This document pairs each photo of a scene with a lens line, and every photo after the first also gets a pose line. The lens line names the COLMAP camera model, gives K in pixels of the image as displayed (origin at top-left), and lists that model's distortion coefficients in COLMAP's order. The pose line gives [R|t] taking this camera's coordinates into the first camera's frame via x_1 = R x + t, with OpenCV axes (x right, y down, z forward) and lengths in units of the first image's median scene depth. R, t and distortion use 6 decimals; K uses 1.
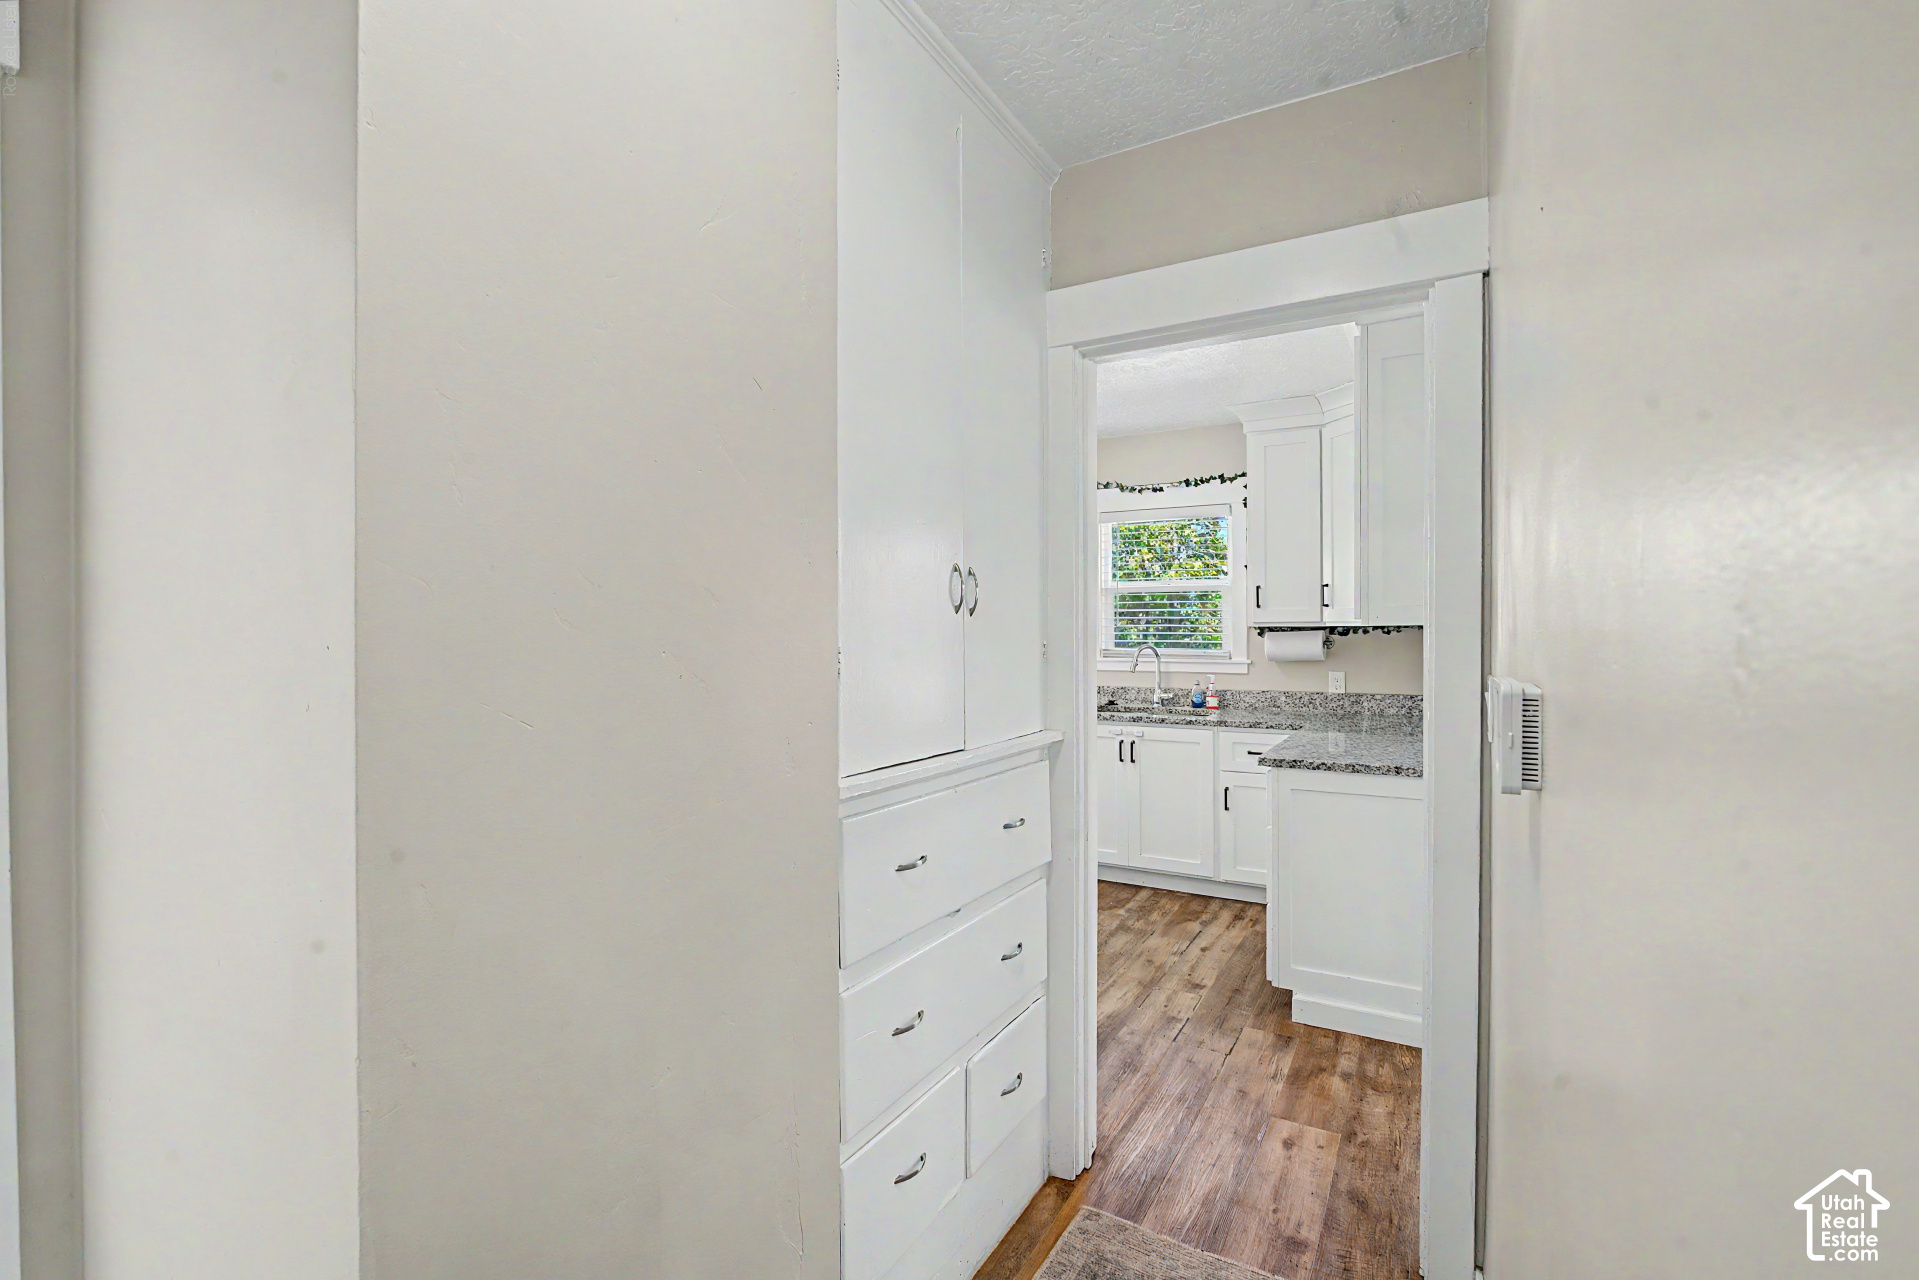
lens RADIAL K [[848.9, 0, 968.0], [0, 848.9, 635.2], [0, 0, 1]] dist [-0.002125, 0.000152]
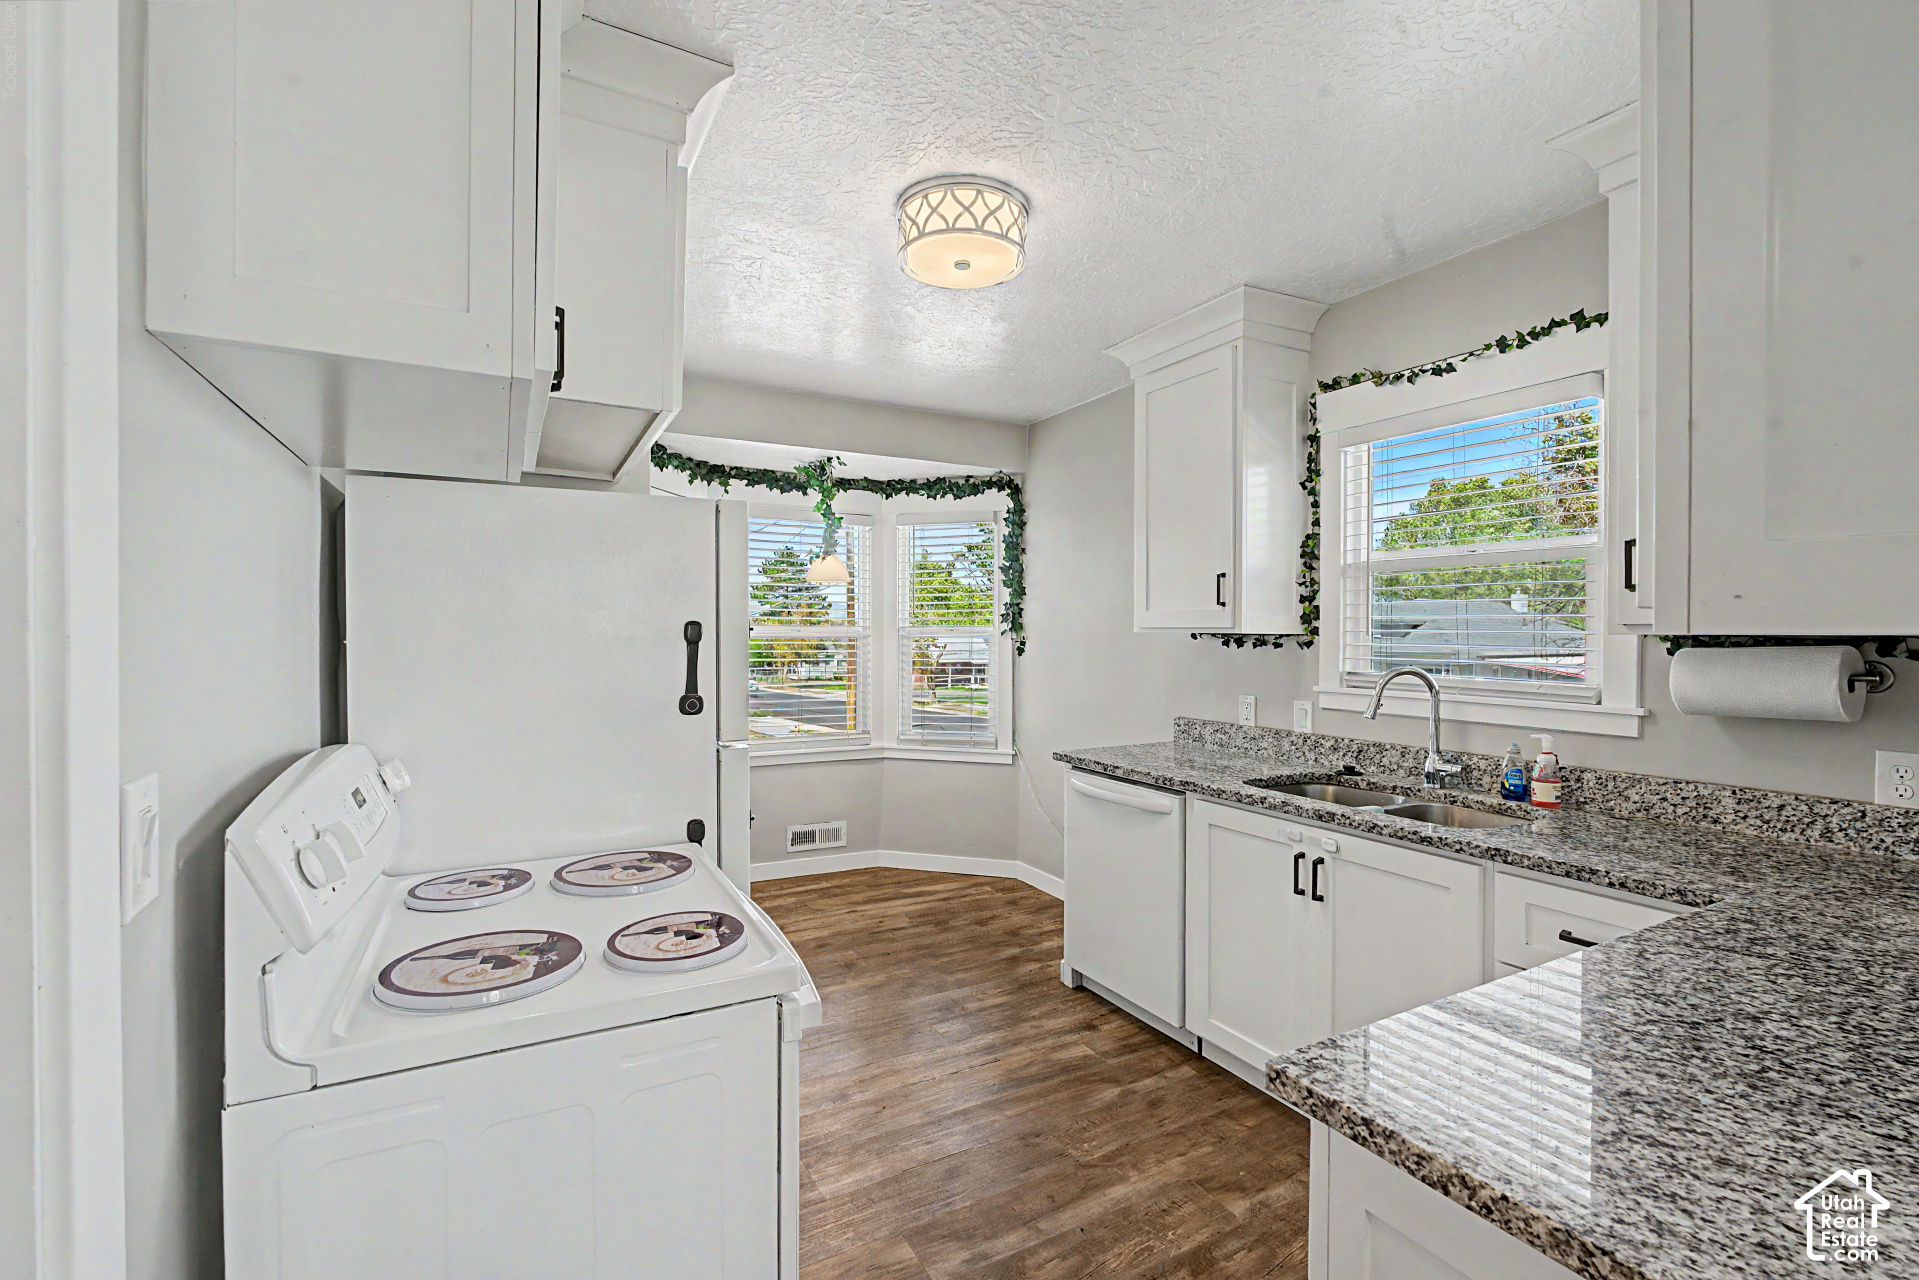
lens RADIAL K [[848.9, 0, 958.1], [0, 848.9, 630.8], [0, 0, 1]] dist [-0.002125, 0.000152]
pose [[0.847144, 0.004804, -0.531341, 0.268875], [-0.004467, 0.999988, 0.001920, -0.011613], [0.531344, 0.000747, 0.847156, 0.433983]]
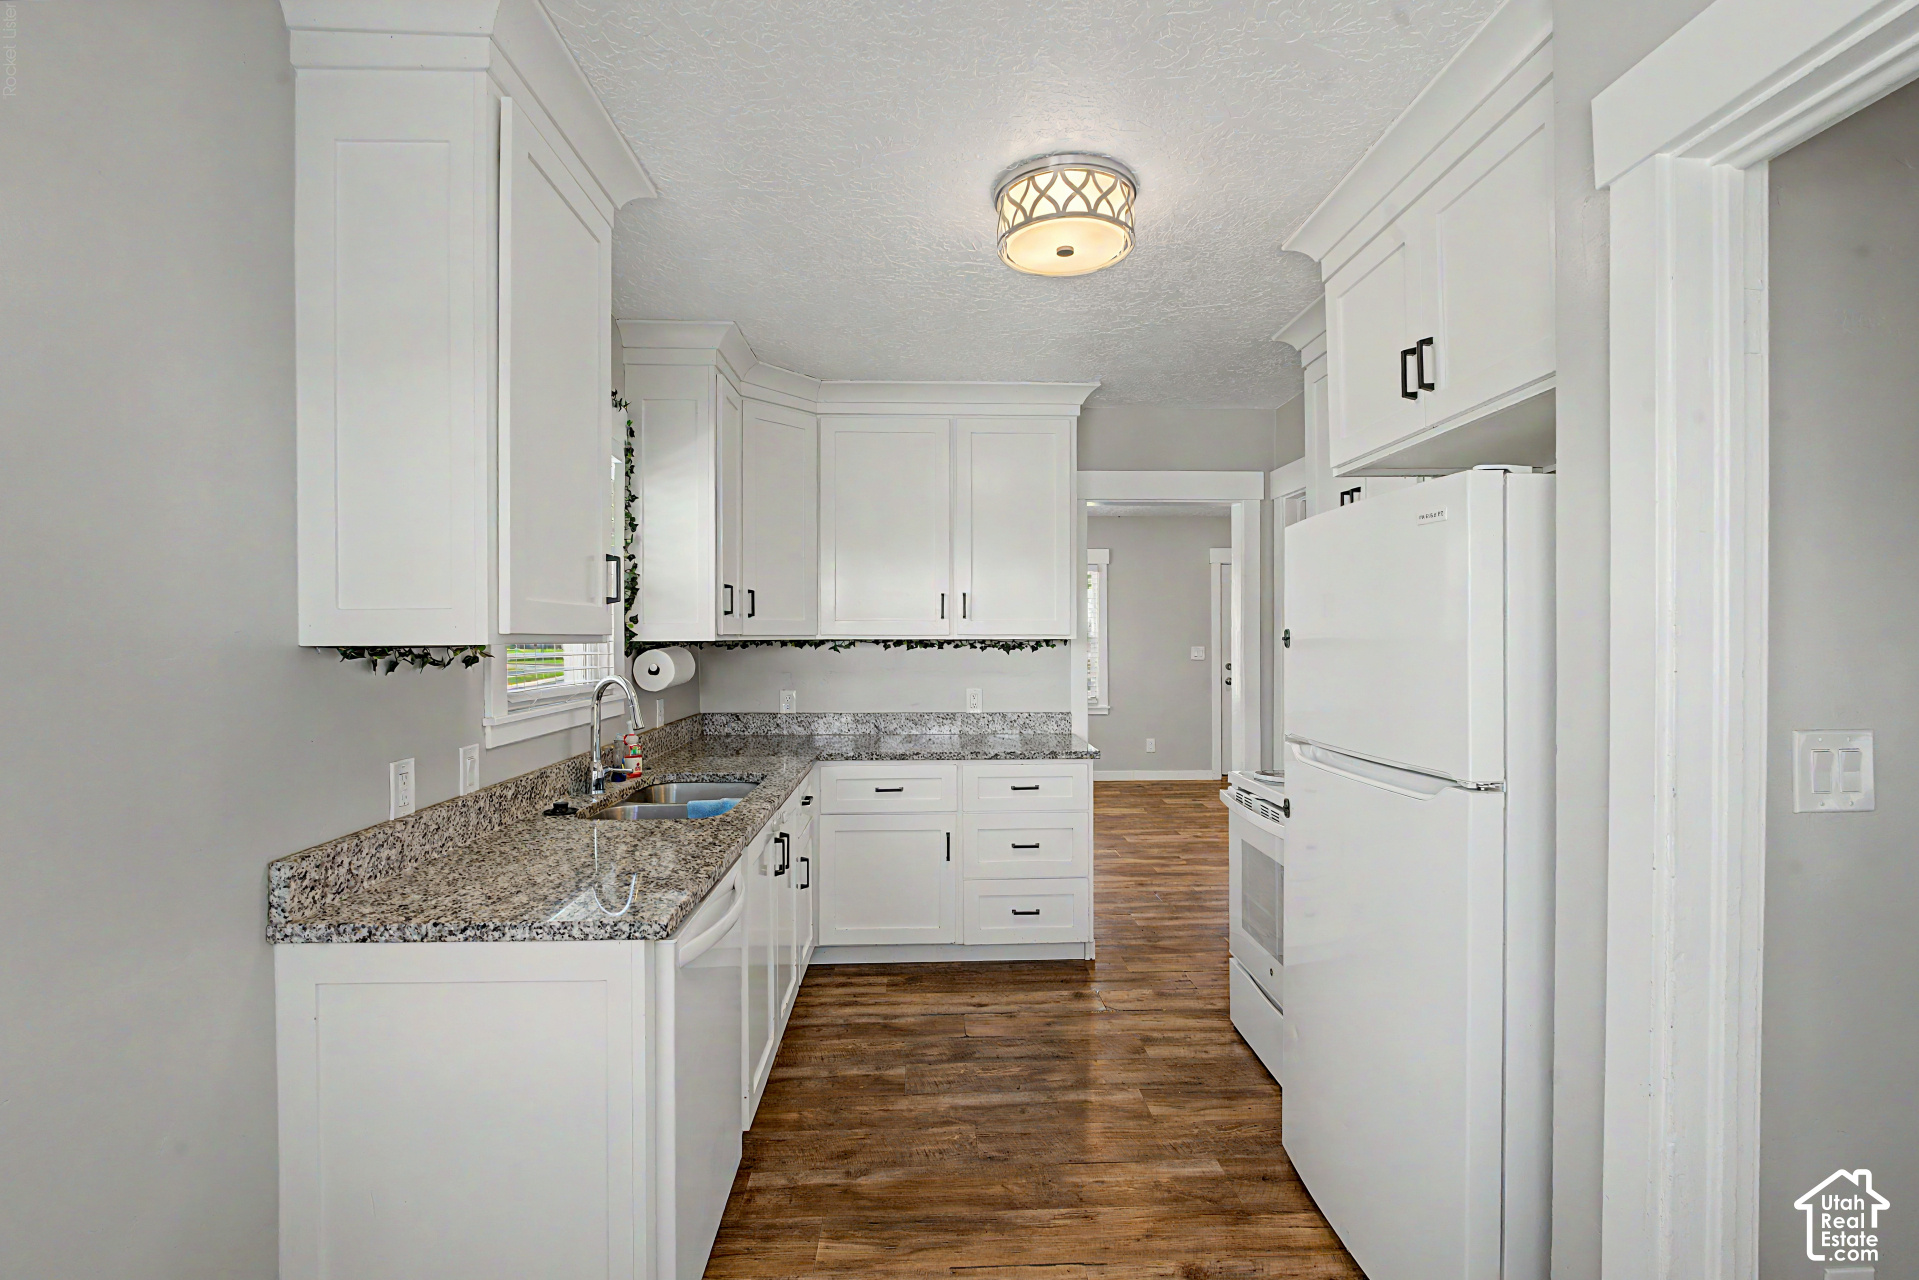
lens RADIAL K [[848.9, 0, 965.7], [0, 848.9, 637.9], [0, 0, 1]] dist [-0.002125, 0.000152]
pose [[-0.529668, -0.000931, 0.848204, -0.377804], [0.005392, 0.999975, 0.004465, -0.014650], [-0.848188, 0.006938, -0.529650, 1.199807]]
